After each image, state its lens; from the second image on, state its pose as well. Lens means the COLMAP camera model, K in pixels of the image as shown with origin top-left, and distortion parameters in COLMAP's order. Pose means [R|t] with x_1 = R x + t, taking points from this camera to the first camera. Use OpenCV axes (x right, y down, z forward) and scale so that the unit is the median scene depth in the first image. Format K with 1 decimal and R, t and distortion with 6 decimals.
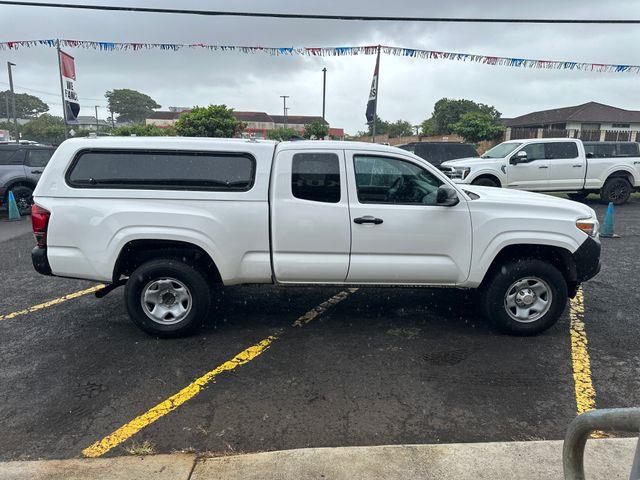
lens RADIAL K [[452.7, 0, 317.3], [0, 452.7, 241.0], [0, 0, 1]] dist [0.035714, -0.041524]
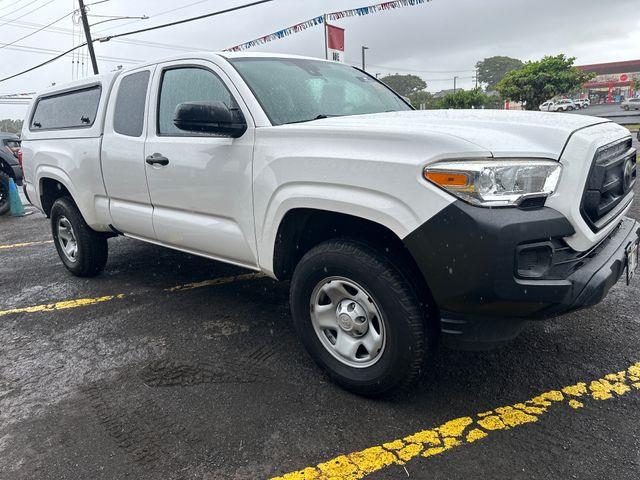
lens RADIAL K [[452.7, 0, 317.4], [0, 452.7, 237.0], [0, 0, 1]] dist [0.035714, -0.041524]
pose [[0.723218, 0.114506, -0.681061, 0.149672], [-0.076498, 0.993373, 0.085781, -0.000962], [0.686370, -0.009938, 0.727184, 0.120101]]
